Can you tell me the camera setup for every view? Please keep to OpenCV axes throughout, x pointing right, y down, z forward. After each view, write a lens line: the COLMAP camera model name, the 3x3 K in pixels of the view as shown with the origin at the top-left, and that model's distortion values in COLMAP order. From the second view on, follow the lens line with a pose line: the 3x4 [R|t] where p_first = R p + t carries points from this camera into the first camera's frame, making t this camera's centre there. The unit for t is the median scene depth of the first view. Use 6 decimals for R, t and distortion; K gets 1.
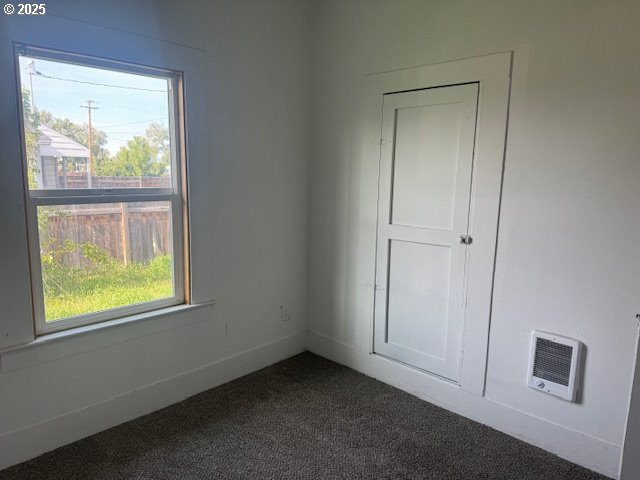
lens RADIAL K [[449.4, 0, 320.0], [0, 449.4, 240.0], [0, 0, 1]] dist [0.072518, -0.091122]
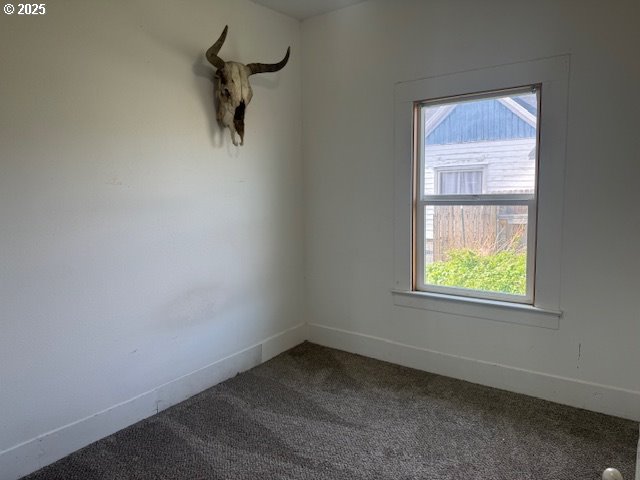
lens RADIAL K [[449.4, 0, 320.0], [0, 449.4, 240.0], [0, 0, 1]] dist [0.072518, -0.091122]
pose [[0.143103, 0.107760, -0.983824, 0.764760], [-0.115742, 0.989056, 0.091498, -0.054387], [0.982917, 0.100776, 0.154009, 0.409085]]
